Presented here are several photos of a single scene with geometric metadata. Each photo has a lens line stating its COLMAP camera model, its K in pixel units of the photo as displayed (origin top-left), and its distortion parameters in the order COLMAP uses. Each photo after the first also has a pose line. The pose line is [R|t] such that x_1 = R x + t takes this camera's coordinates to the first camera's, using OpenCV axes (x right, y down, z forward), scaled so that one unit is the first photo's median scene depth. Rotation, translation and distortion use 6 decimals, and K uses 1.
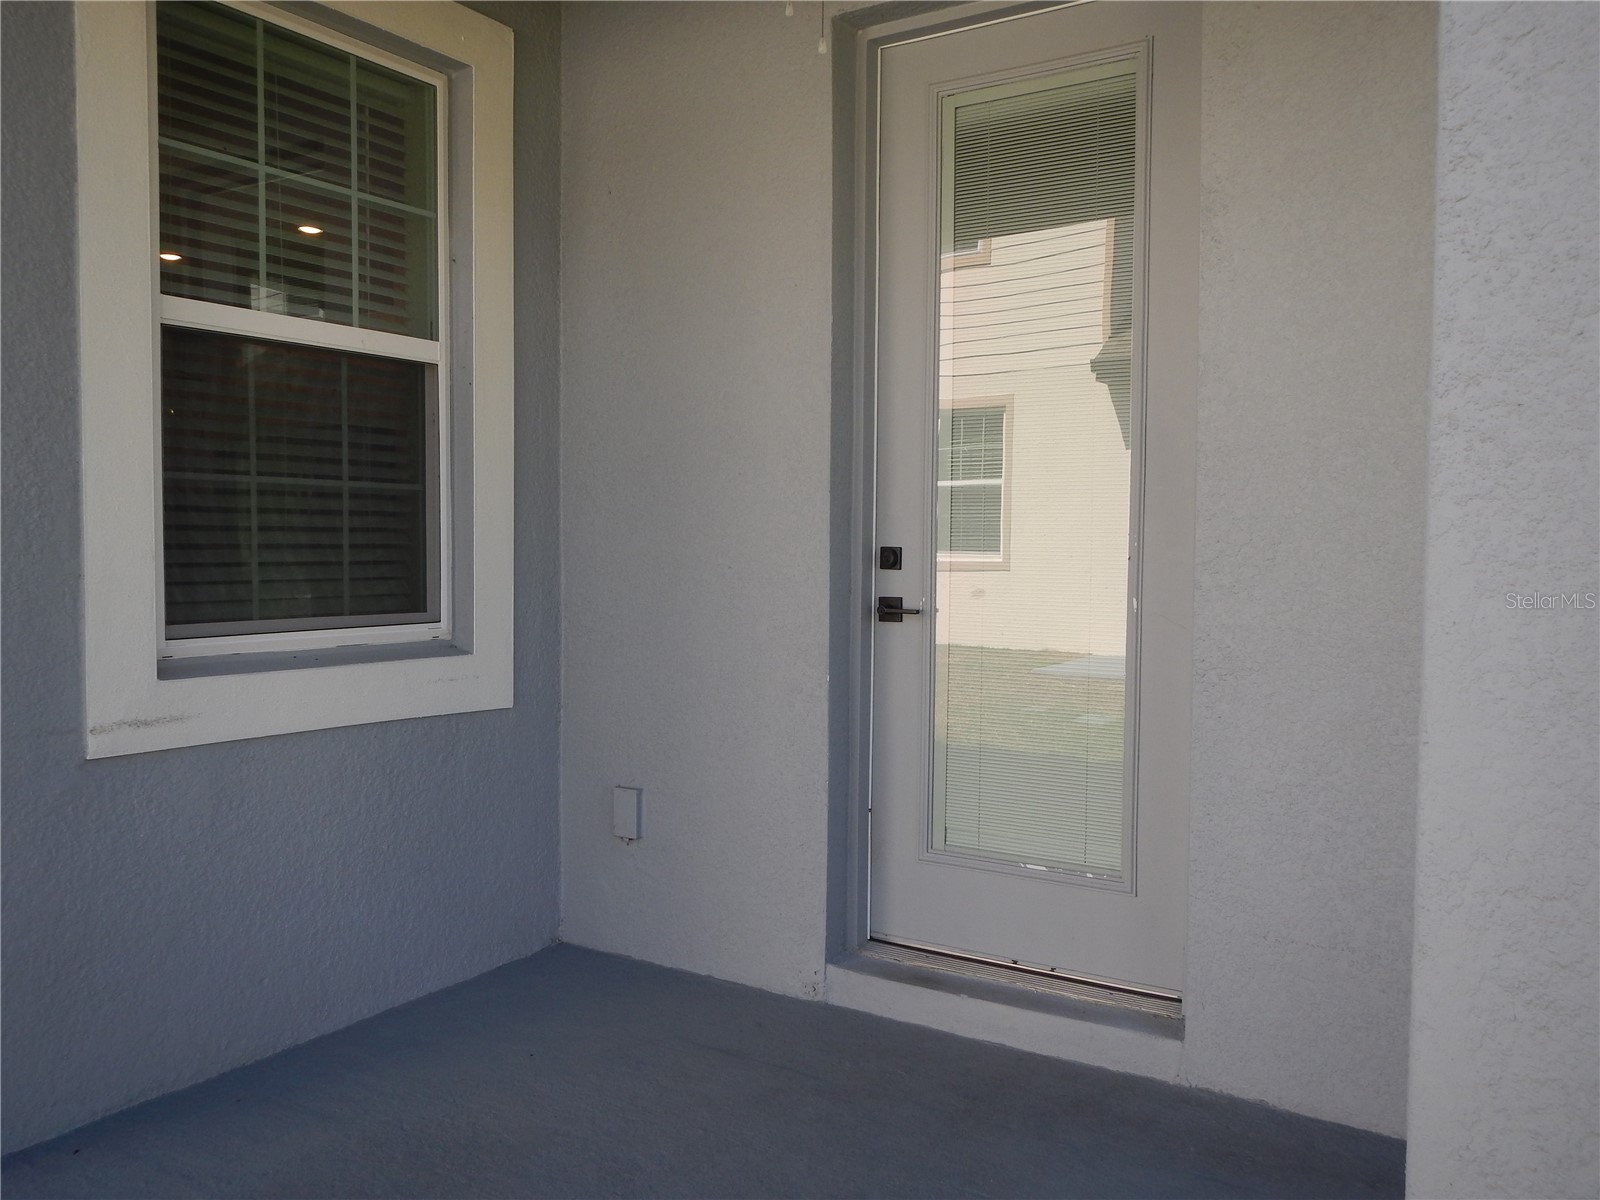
lens RADIAL K [[1325.1, 0, 800.0], [0, 1325.1, 600.0], [0, 0, 1]] dist [-0.001184, 0.003596]
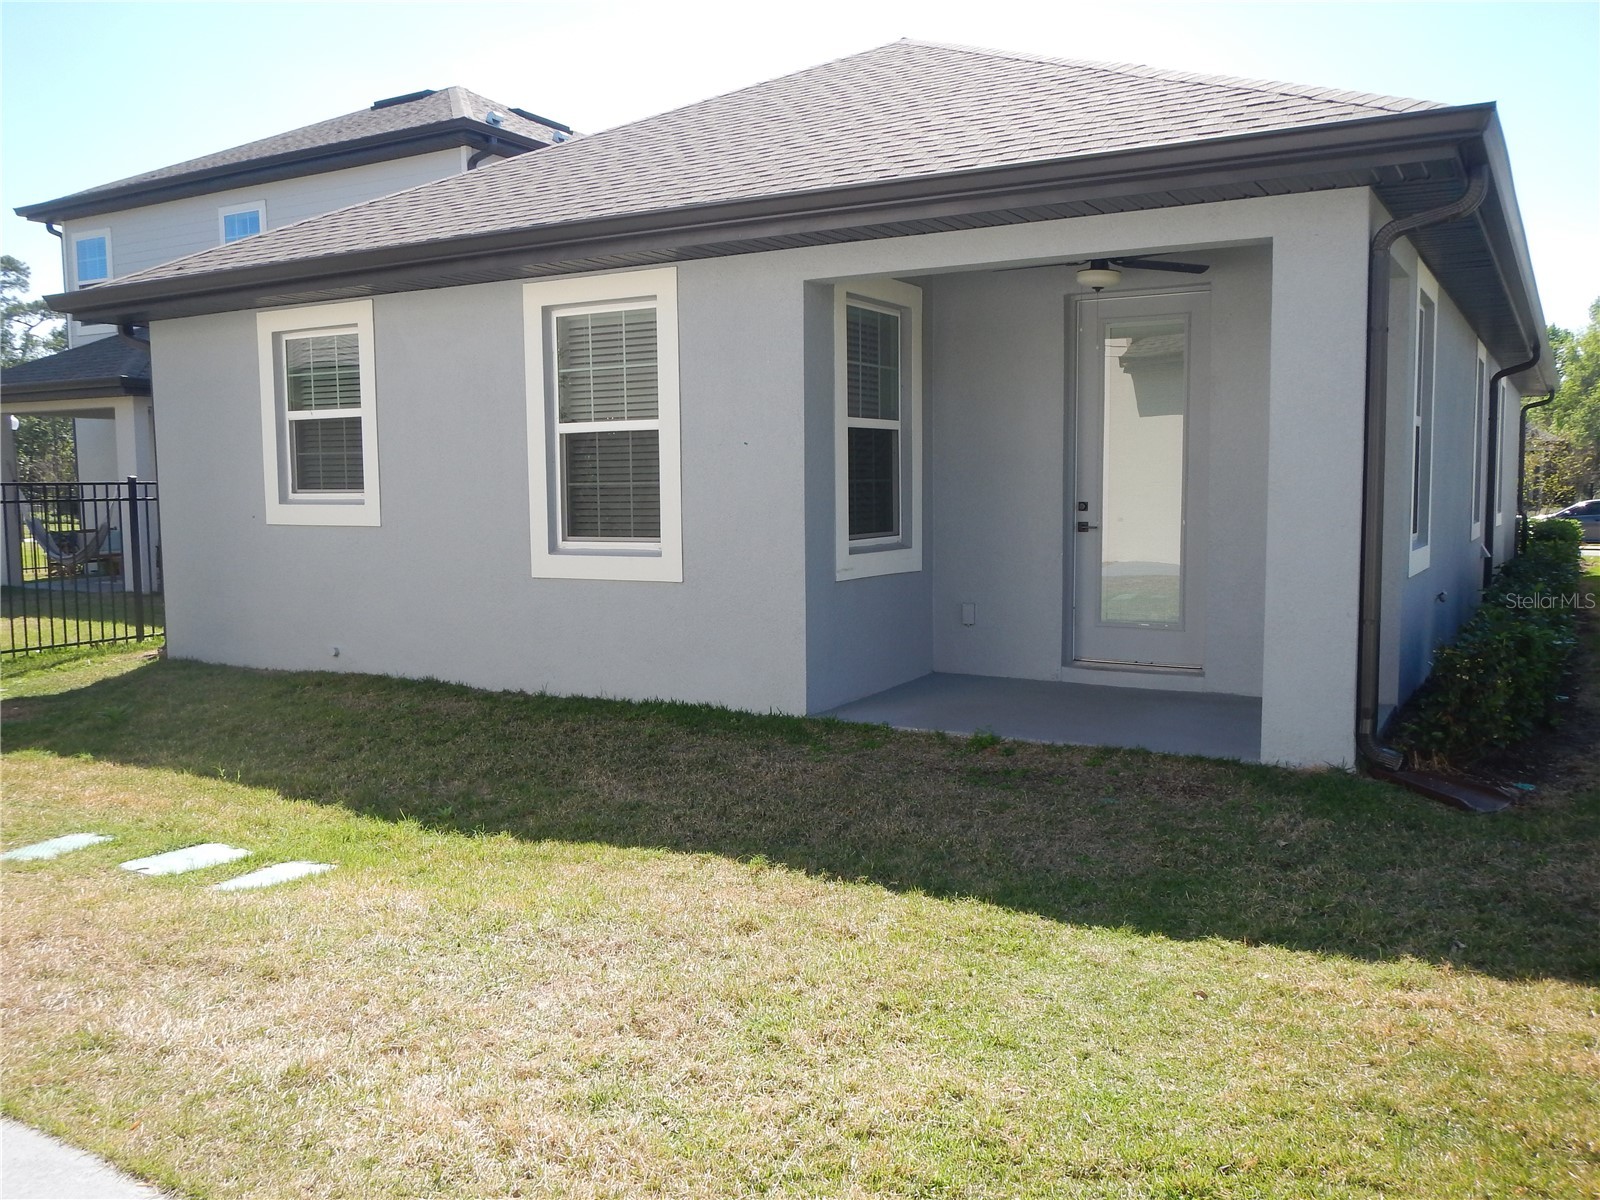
lens RADIAL K [[1325.1, 0, 800.0], [0, 1325.1, 600.0], [0, 0, 1]] dist [-0.001184, 0.003596]
pose [[0.998959, -0.018324, 0.041782, -0.573855], [0.016086, 0.998450, 0.053273, 0.002961], [-0.042694, -0.052545, 0.997706, -1.483129]]
